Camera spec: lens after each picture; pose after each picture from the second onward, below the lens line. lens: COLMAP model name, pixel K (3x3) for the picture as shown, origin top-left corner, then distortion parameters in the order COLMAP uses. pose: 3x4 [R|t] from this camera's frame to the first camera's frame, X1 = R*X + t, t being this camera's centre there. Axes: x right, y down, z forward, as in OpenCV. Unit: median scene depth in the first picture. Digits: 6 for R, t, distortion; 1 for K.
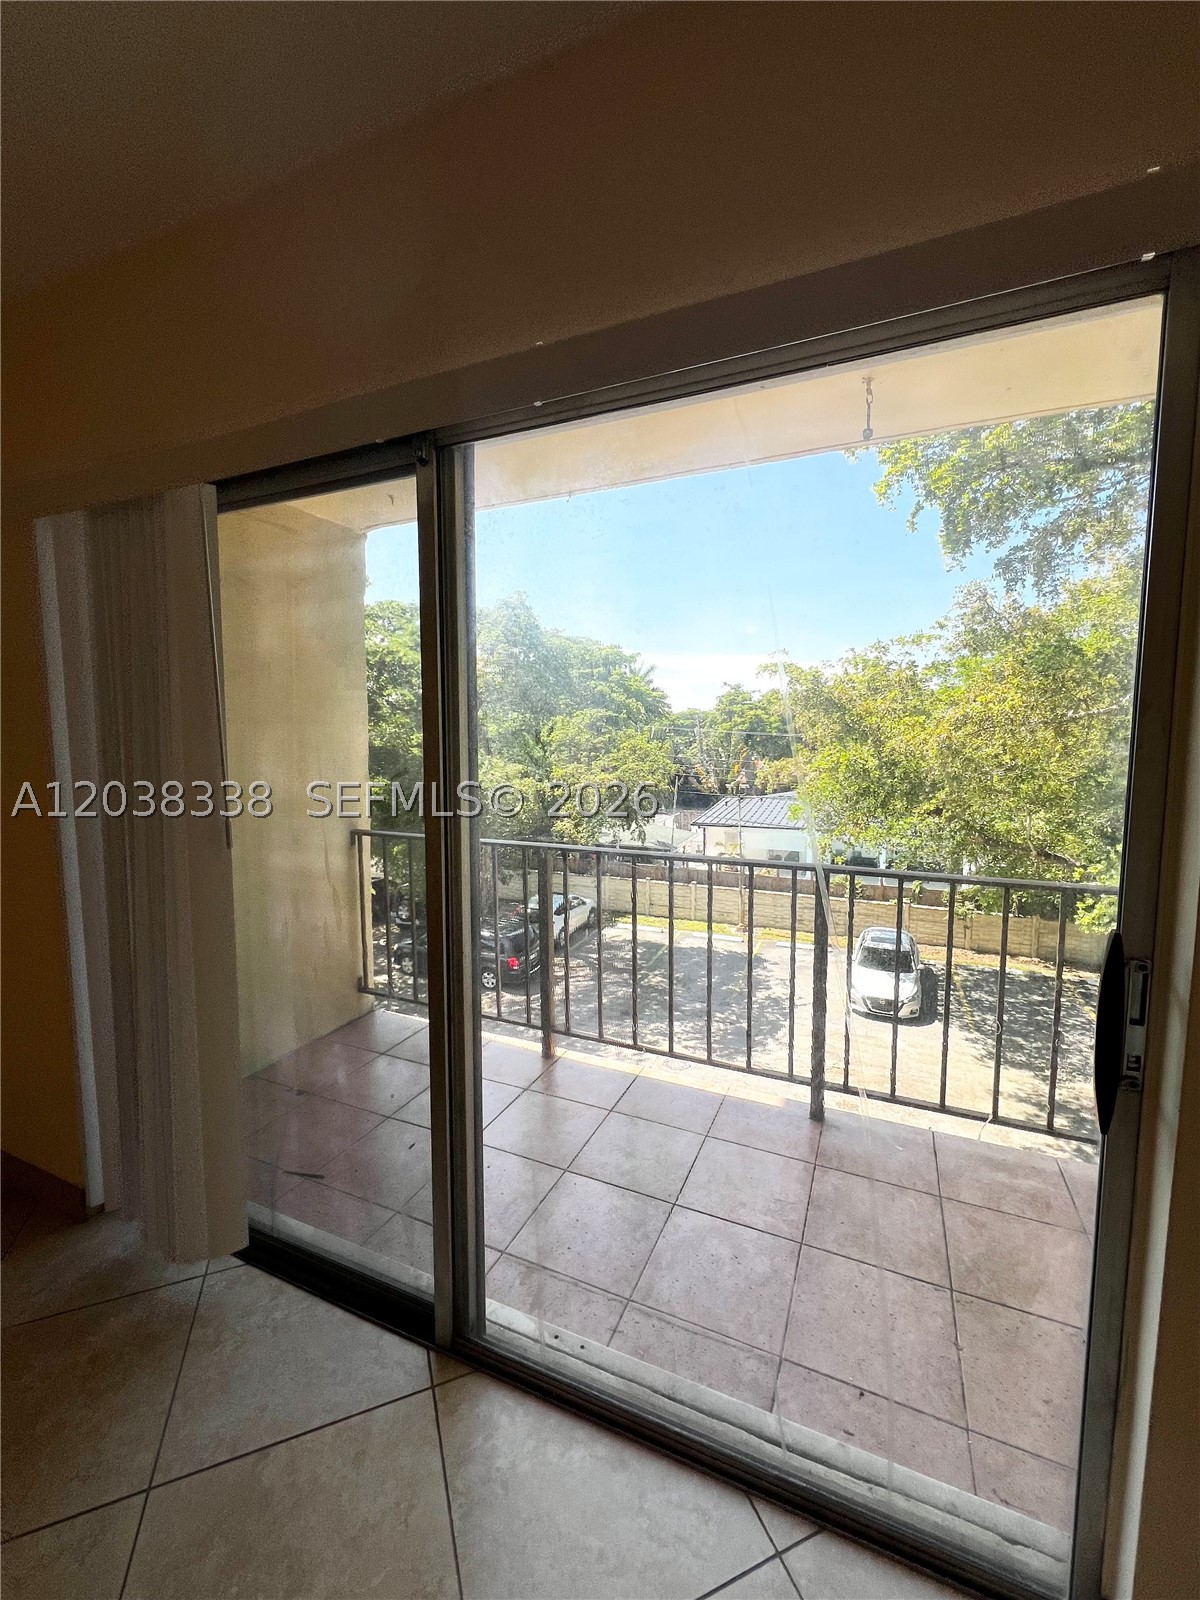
lens RADIAL K [[641.4, 0, 604.7], [0, 641.4, 794.5], [0, 0, 1]] dist [-0.001031, 0.000247]
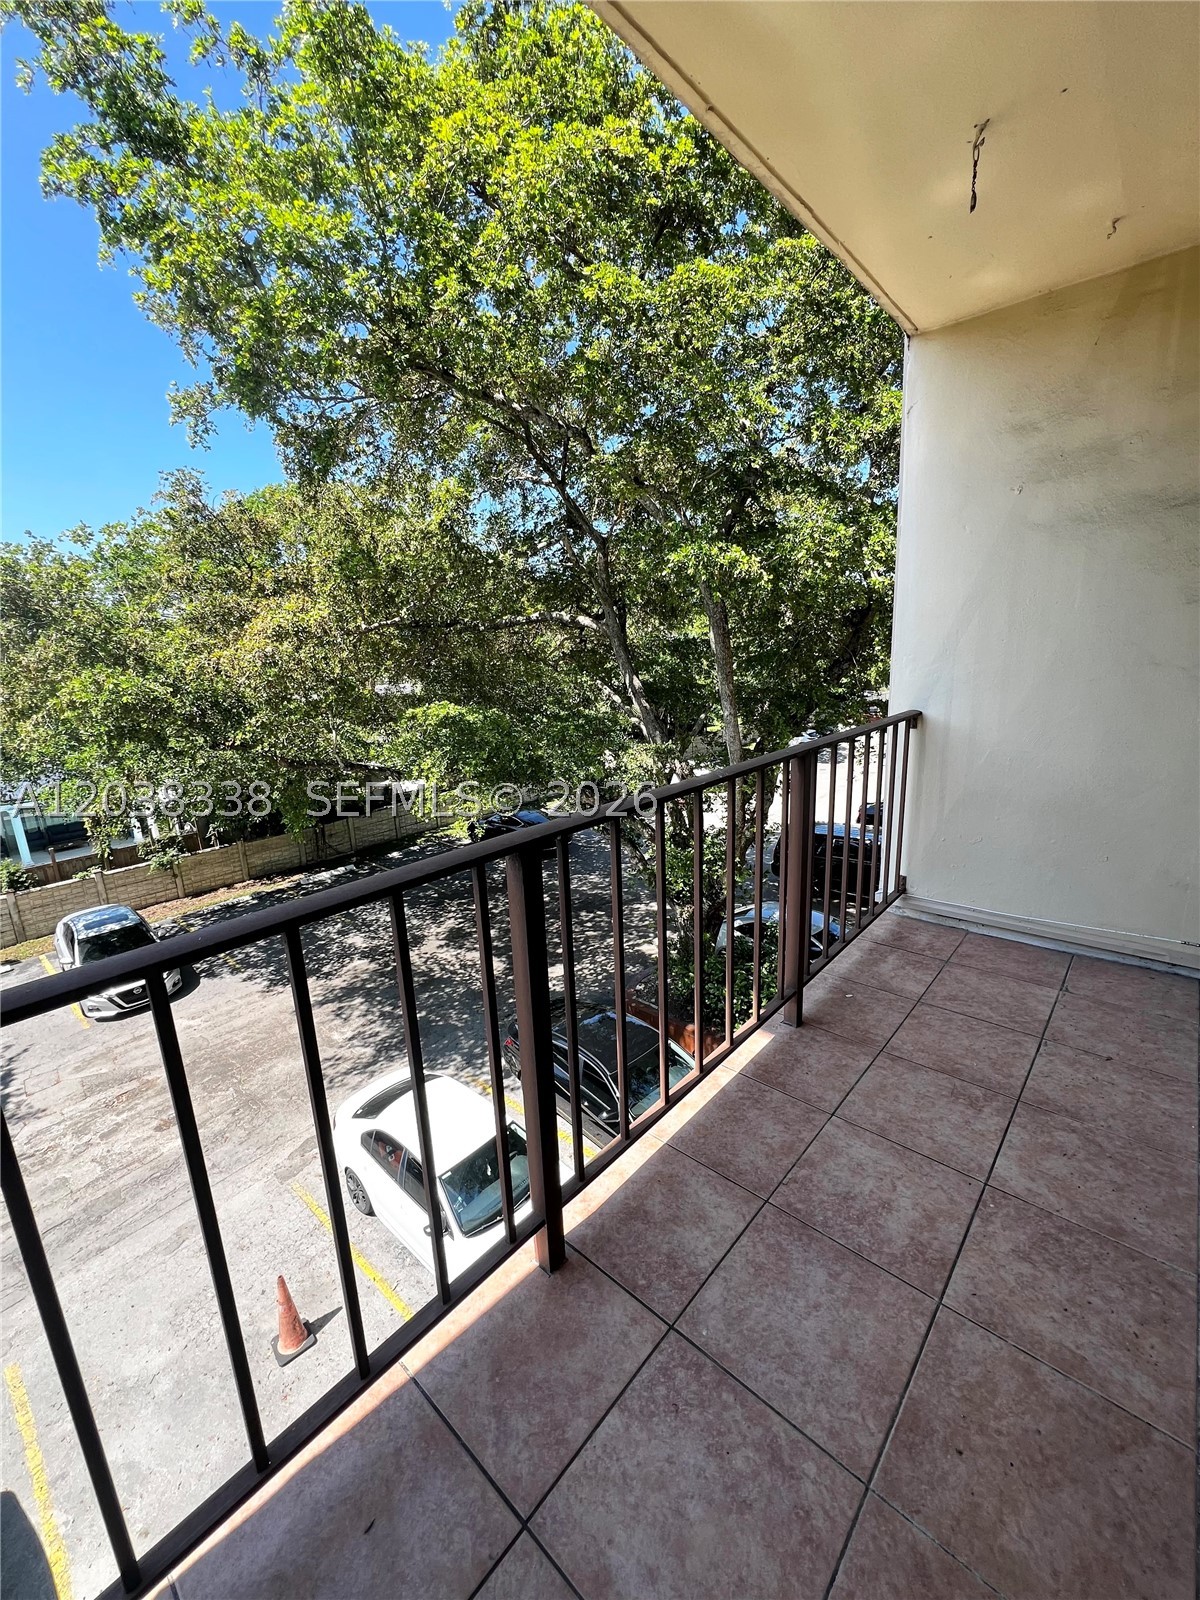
lens RADIAL K [[641.4, 0, 604.7], [0, 641.4, 794.5], [0, 0, 1]] dist [-0.001031, 0.000247]
pose [[0.316184, -0.224415, 0.921773, -0.073866], [0.127909, 0.972832, 0.192971, -0.004363], [-0.940036, 0.056888, 0.336298, 0.128568]]
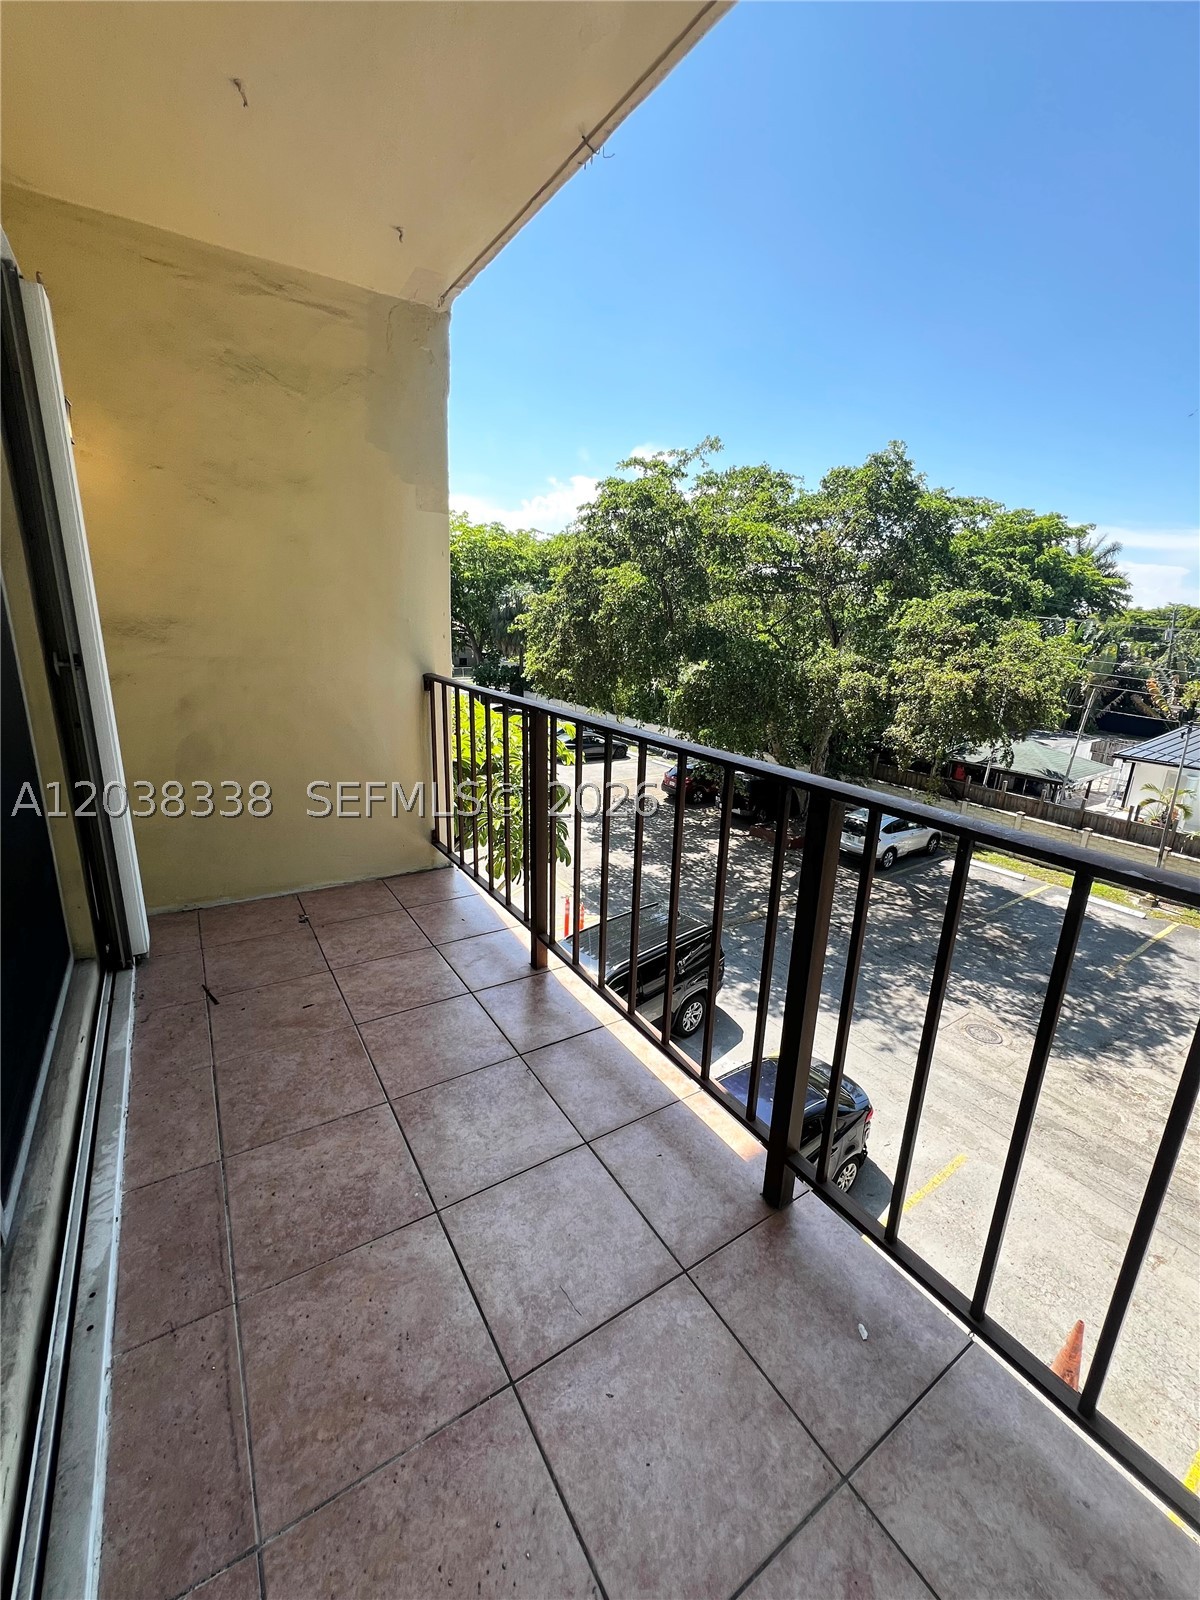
lens RADIAL K [[641.4, 0, 604.7], [0, 641.4, 794.5], [0, 0, 1]] dist [-0.001031, 0.000247]
pose [[0.835857, 0.176426, -0.519825, 0.061523], [-0.089906, 0.978157, 0.187417, 0.005171], [0.541535, -0.109918, 0.833461, 0.063025]]
